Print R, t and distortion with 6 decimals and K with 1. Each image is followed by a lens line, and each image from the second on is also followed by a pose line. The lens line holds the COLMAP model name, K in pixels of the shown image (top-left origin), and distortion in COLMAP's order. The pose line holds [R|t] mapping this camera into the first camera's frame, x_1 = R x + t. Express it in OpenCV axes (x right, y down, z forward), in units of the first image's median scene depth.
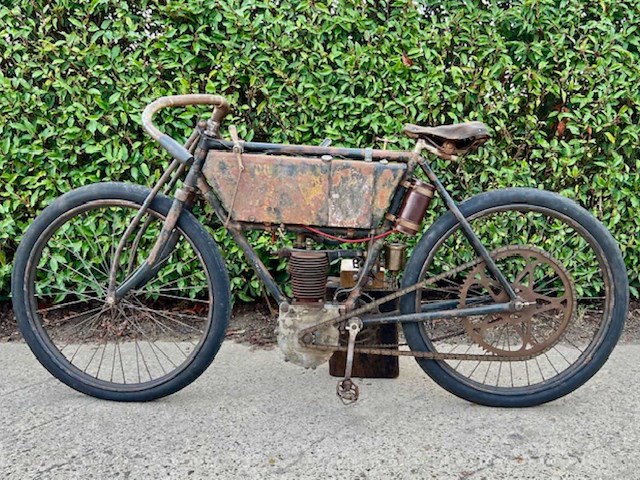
lens RADIAL K [[619.5, 0, 336.7], [0, 619.5, 266.4], [0, 0, 1]] dist [0.048099, 0.007111]
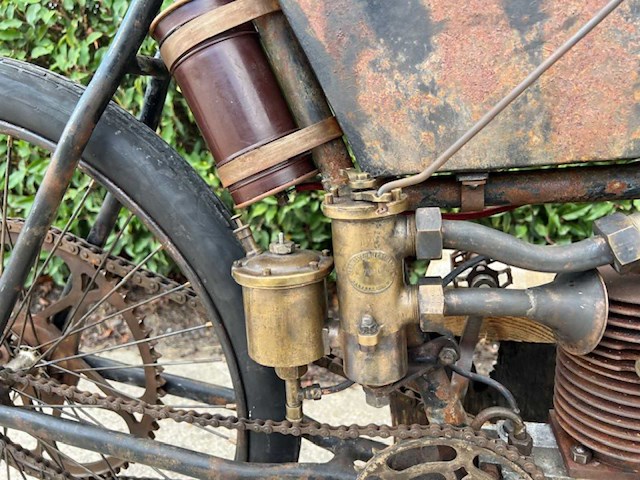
lens RADIAL K [[481.0, 0, 319.4], [0, 481.0, 251.5], [0, 0, 1]] dist [0.044829, -0.055125]
pose [[0.950912, 0.026351, -0.308338, 0.034476], [0.010526, 0.993037, 0.117328, -0.041693], [0.309283, -0.114814, 0.944014, 0.599294]]
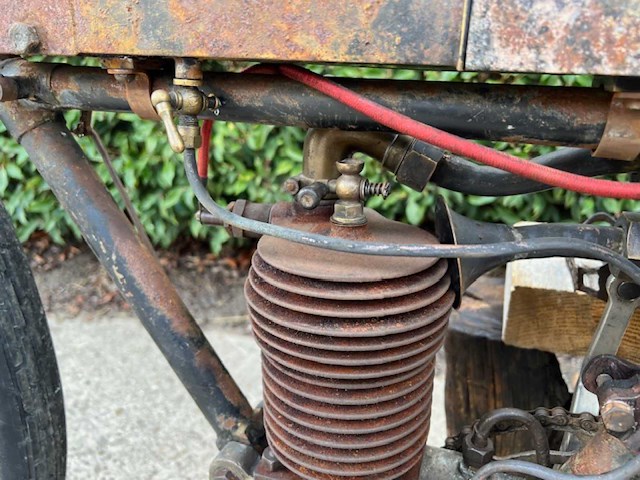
lens RADIAL K [[485.4, 0, 326.6], [0, 485.4, 239.3], [0, 0, 1]] dist [0.038550, -0.047713]
pose [[0.950433, 0.081515, -0.300054, -0.005473], [-0.035513, 0.987167, 0.155694, -0.031937], [0.308895, -0.137321, 0.941131, 0.641667]]
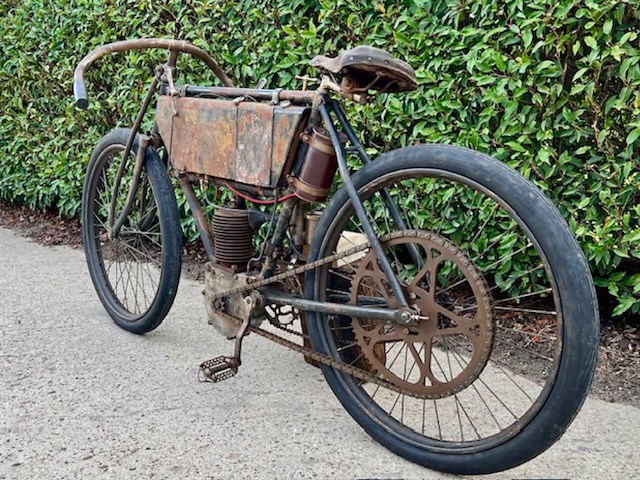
lens RADIAL K [[637.6, 0, 287.5], [0, 637.6, 277.3], [0, 0, 1]] dist [0.021157, 0.000000]
pose [[0.710159, 0.172506, -0.682580, 0.485638], [-0.129315, 0.984983, 0.114392, -0.032039], [0.692063, 0.007031, 0.721803, 0.293777]]
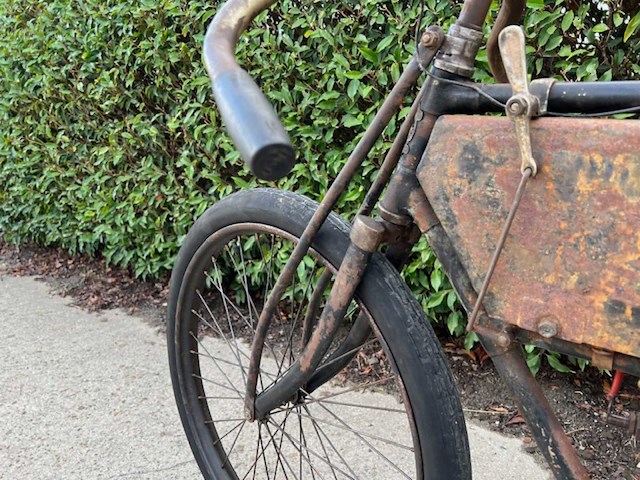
lens RADIAL K [[481.0, 0, 323.0], [0, 481.0, 243.6], [0, 0, 1]] dist [0.044829, -0.055125]
pose [[0.783384, 0.119882, -0.609867, -0.058723], [-0.077853, 0.992421, 0.095078, -0.096859], [0.616643, -0.027003, 0.786780, 0.533820]]
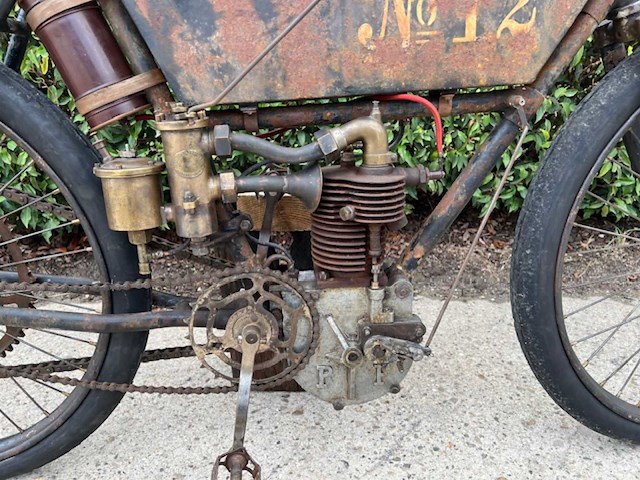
lens RADIAL K [[485.4, 0, 316.5], [0, 485.4, 244.0], [0, 0, 1]] dist [0.038550, -0.047713]
pose [[0.999558, -0.025551, -0.015174, 0.067745], [0.027620, 0.987197, 0.157095, -0.017510], [0.010966, -0.157444, 0.987467, 0.505561]]
